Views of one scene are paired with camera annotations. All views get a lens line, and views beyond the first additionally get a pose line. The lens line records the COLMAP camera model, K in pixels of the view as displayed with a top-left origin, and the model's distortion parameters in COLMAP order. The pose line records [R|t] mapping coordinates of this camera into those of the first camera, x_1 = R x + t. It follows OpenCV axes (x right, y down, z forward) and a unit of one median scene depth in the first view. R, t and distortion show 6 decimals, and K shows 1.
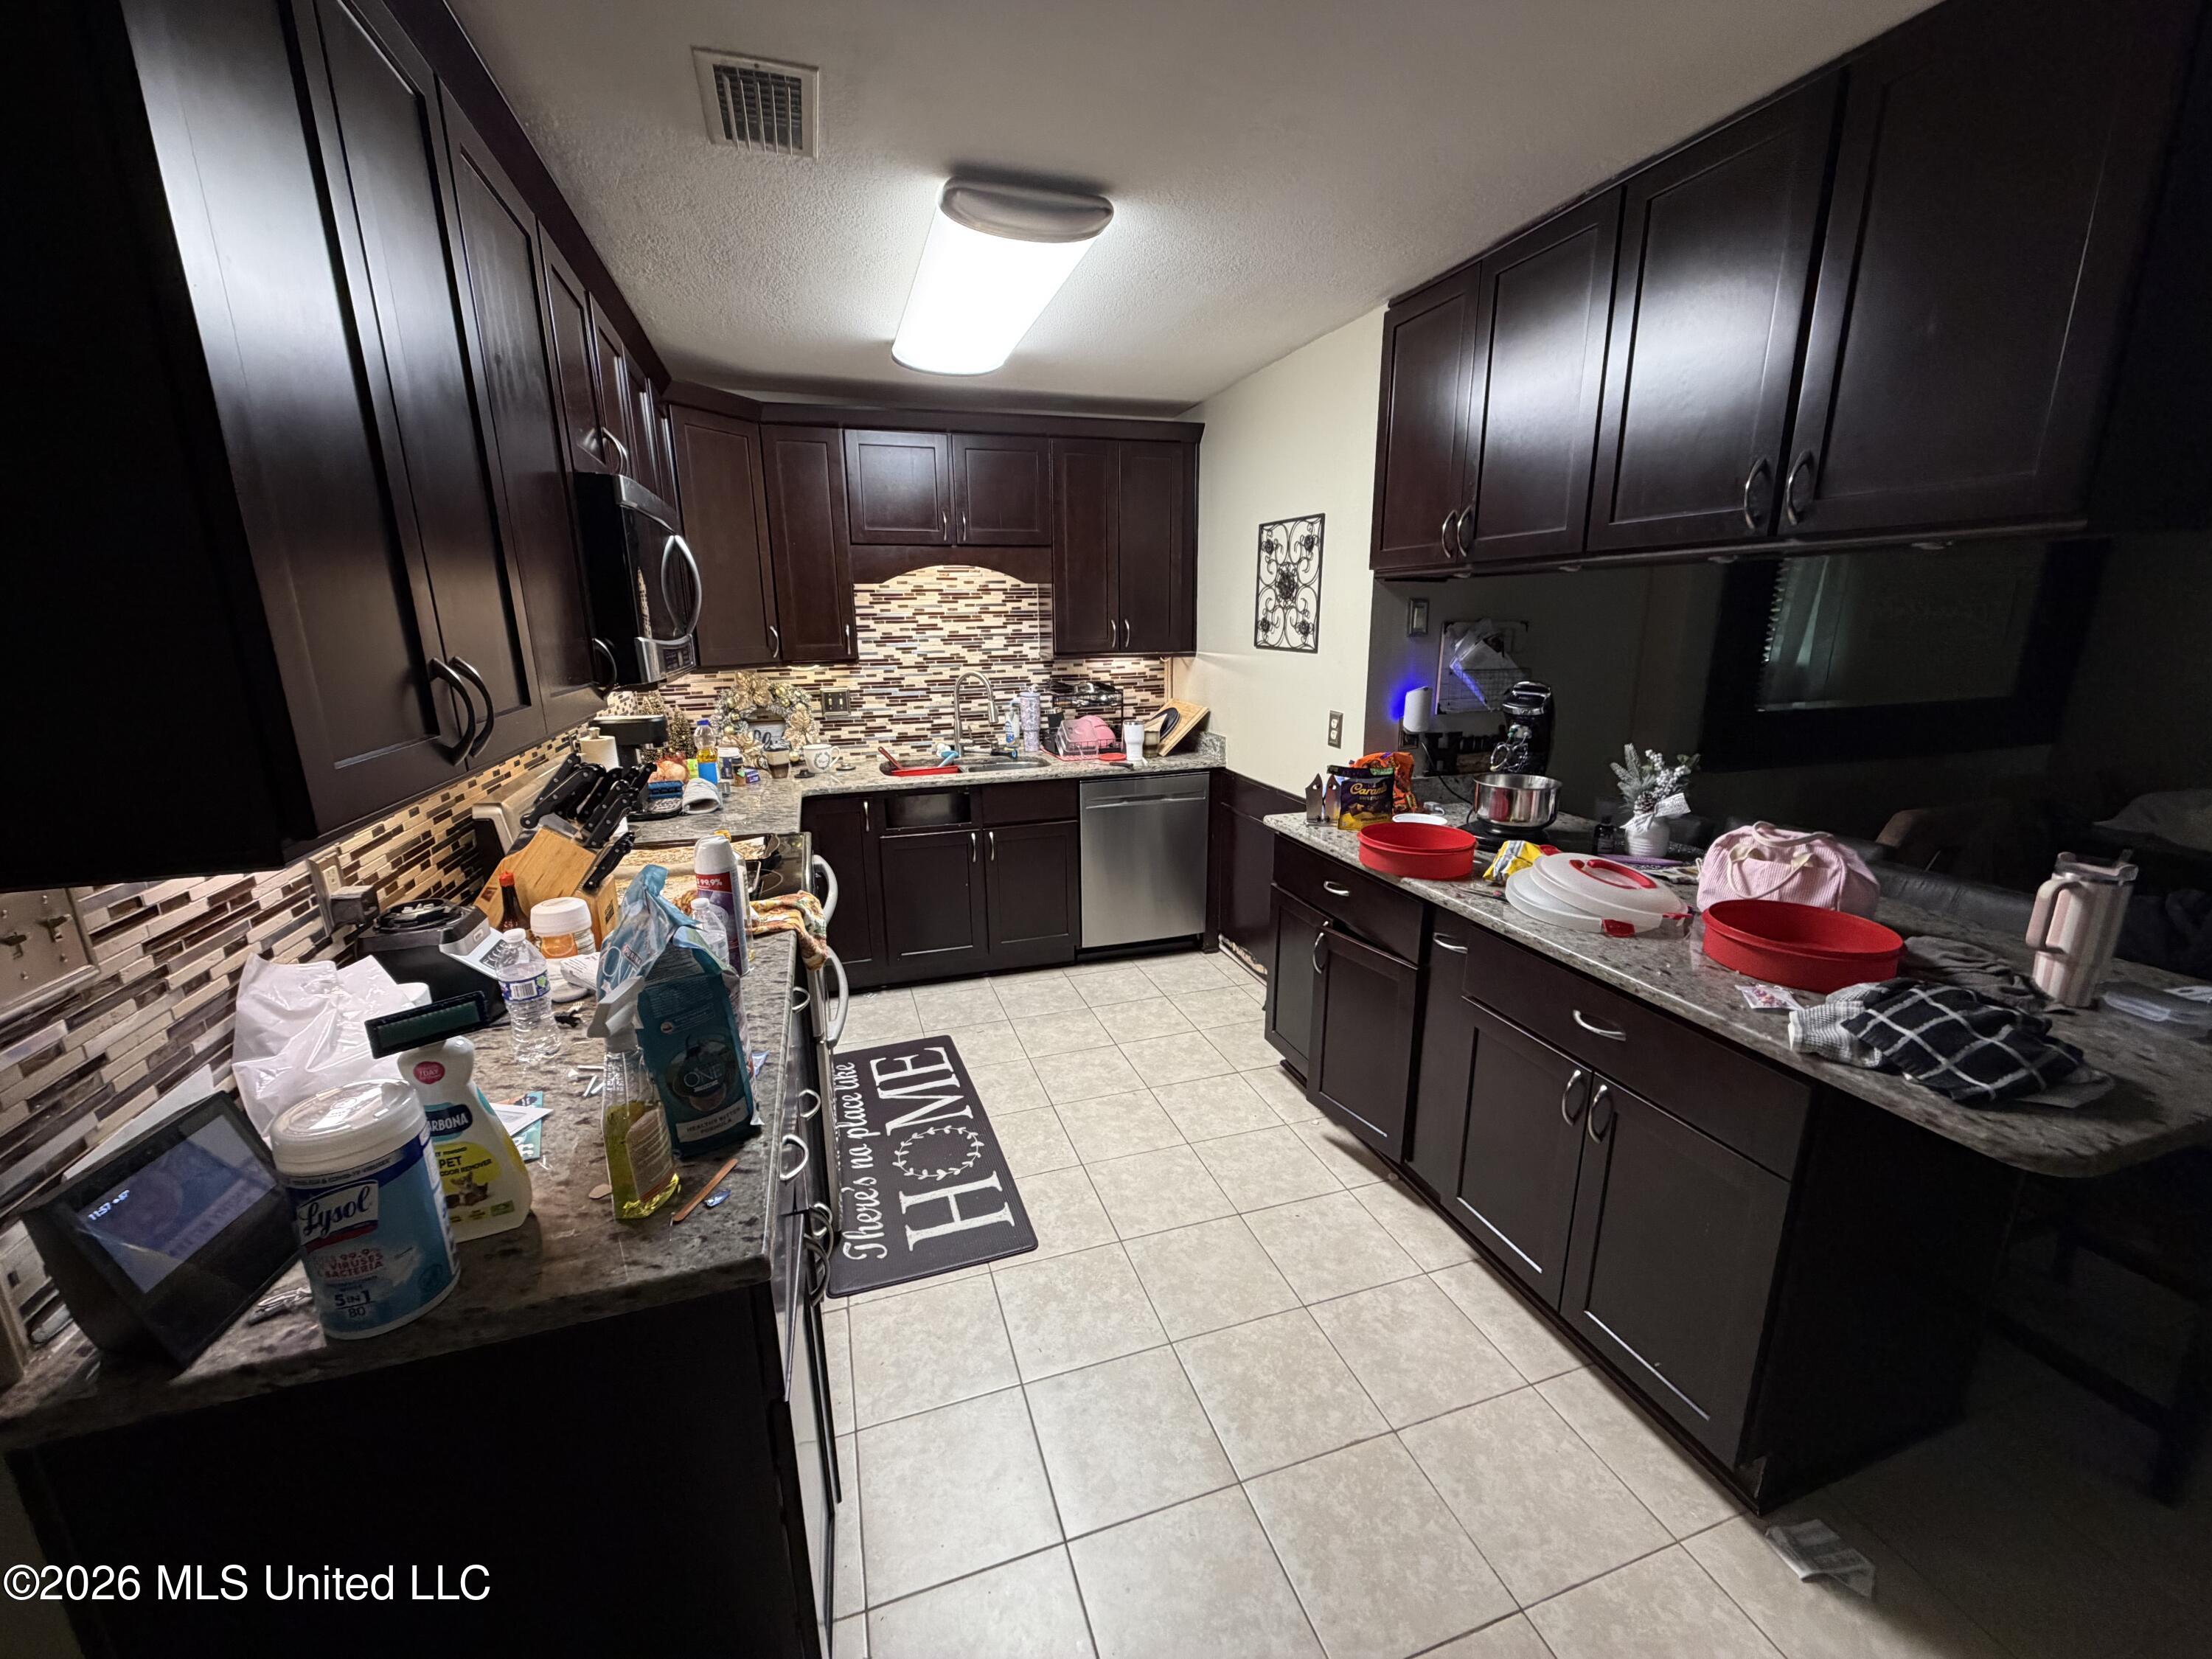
lens RADIAL K [[880.1, 0, 1106.4], [0, 880.1, 830.2], [0, 0, 1]] dist [0.001808, -0.001049]
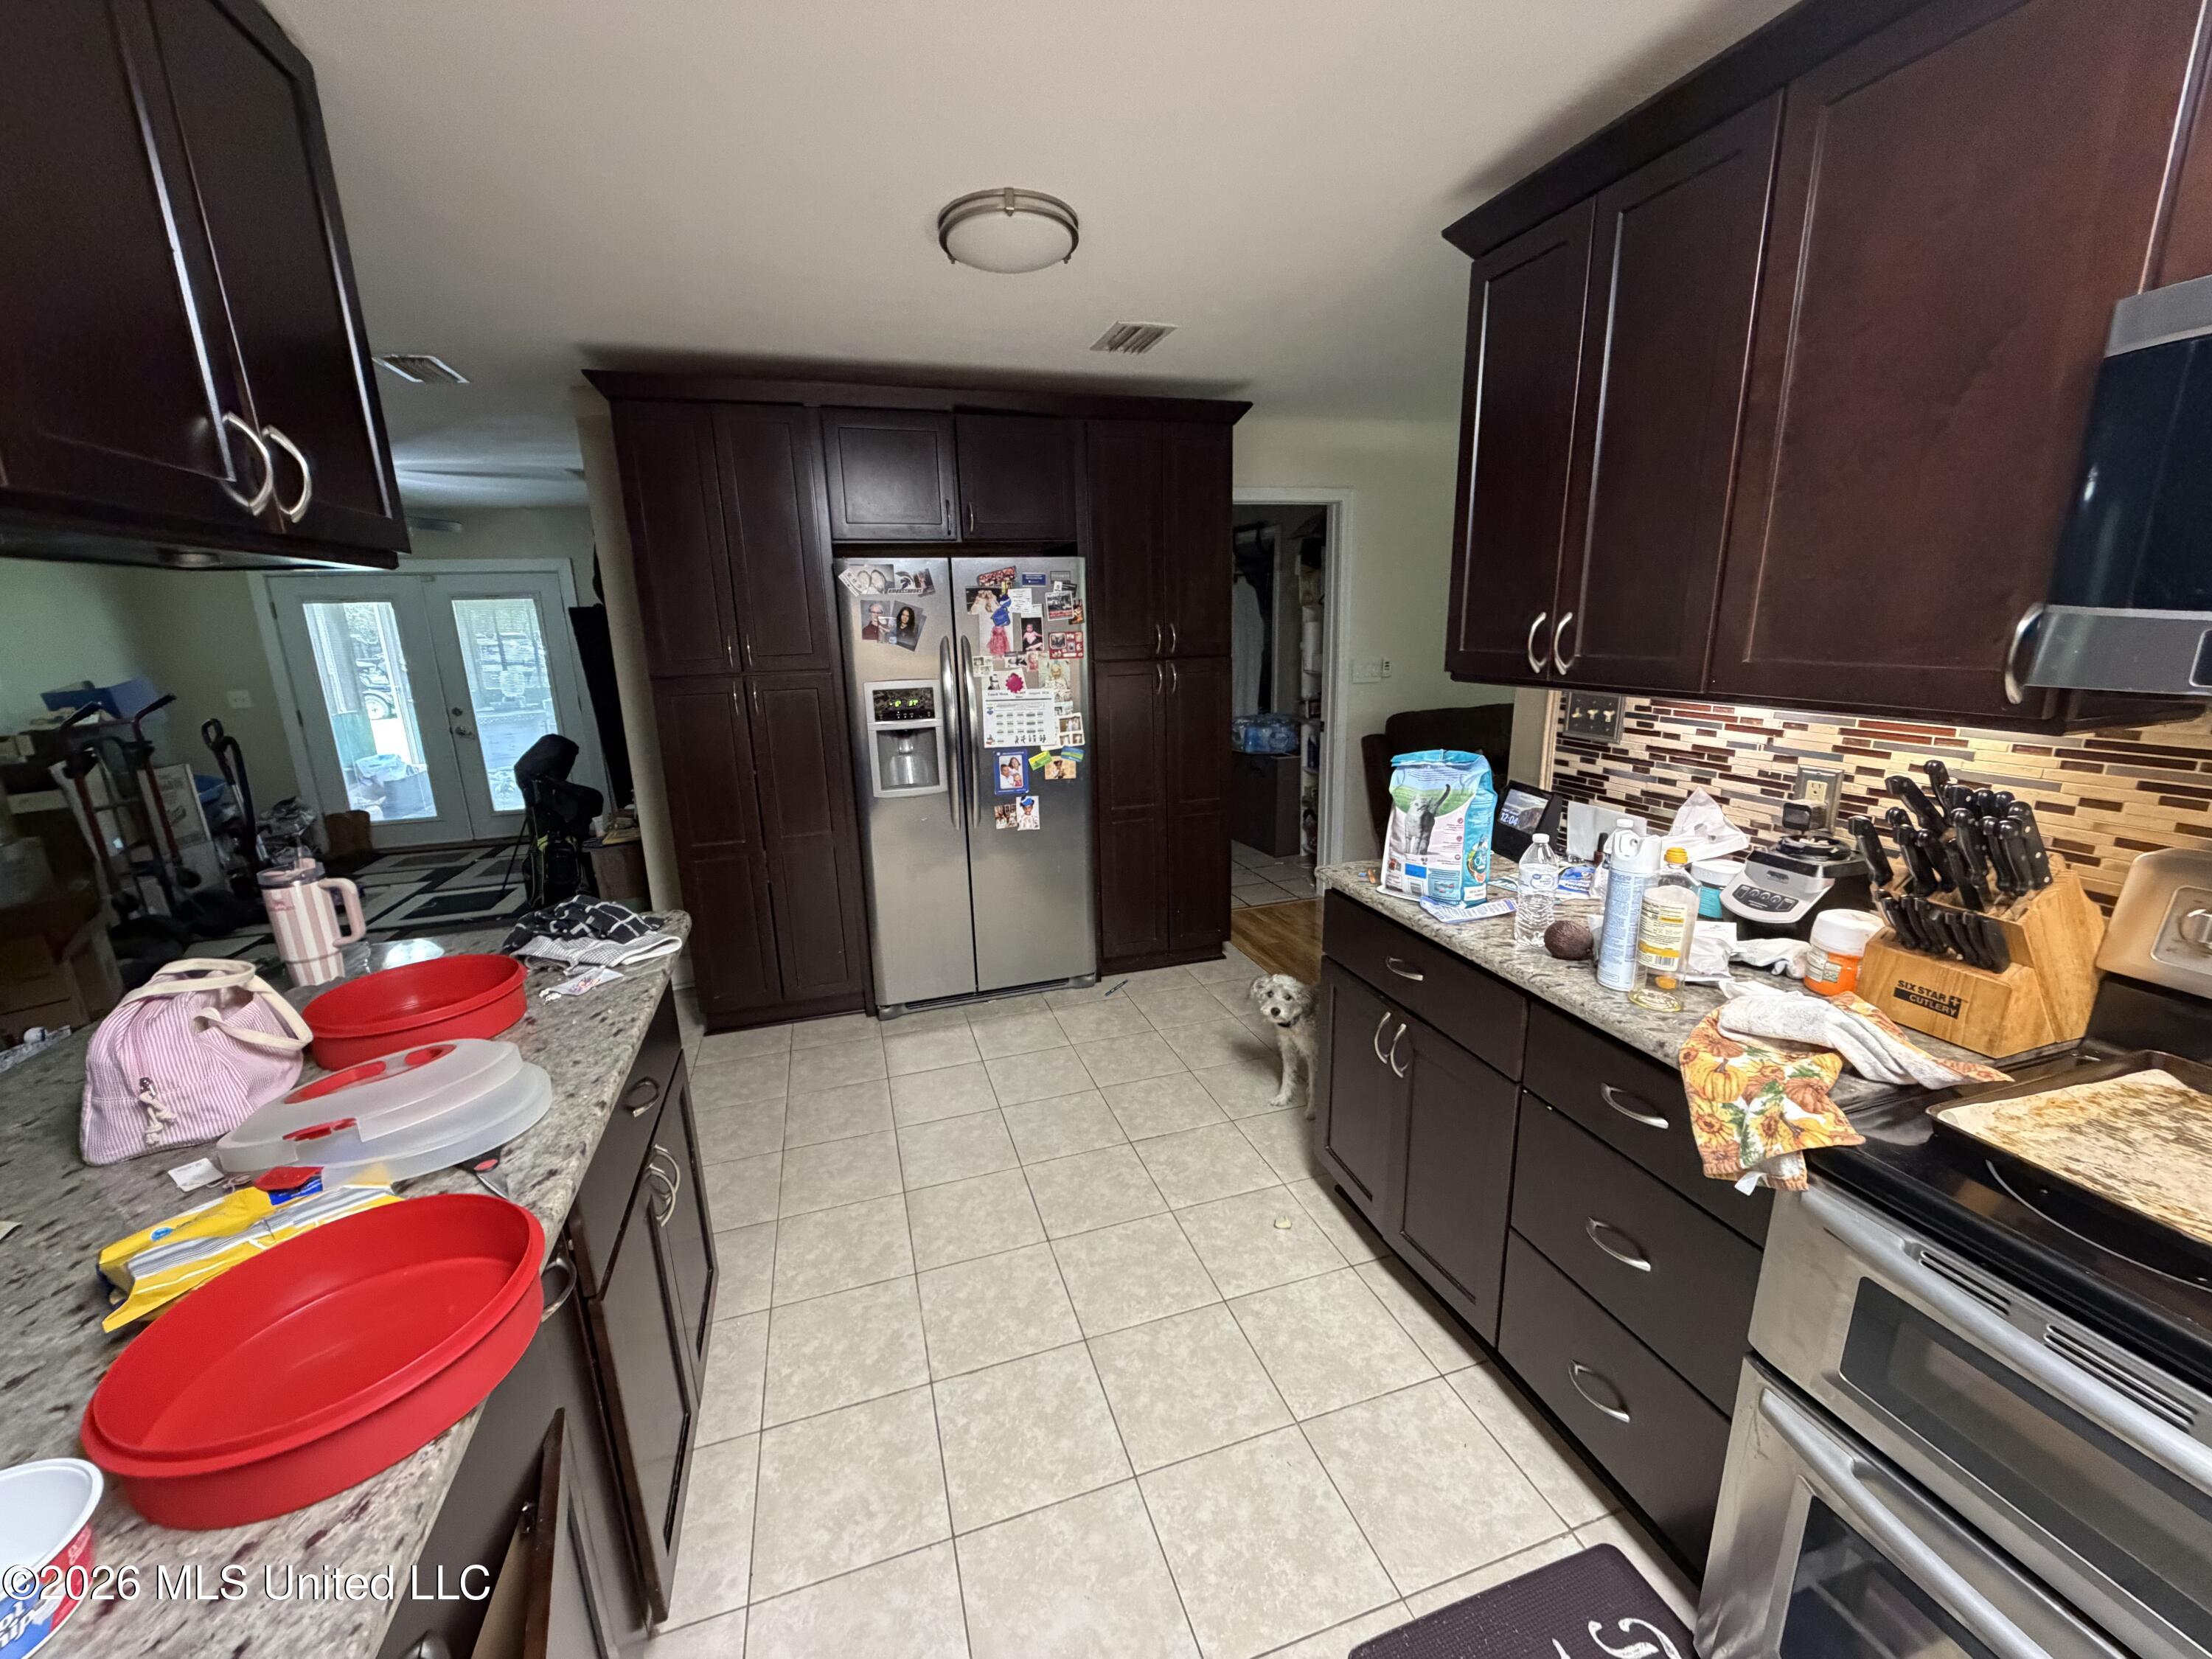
lens RADIAL K [[880.1, 0, 1107.6], [0, 880.1, 835.9], [0, 0, 1]] dist [0.001808, -0.001049]
pose [[-0.999068, 0.038917, 0.018690, 0.105477], [0.043133, 0.881214, 0.470746, -0.632467], [0.001850, 0.471113, -0.882071, 2.623785]]
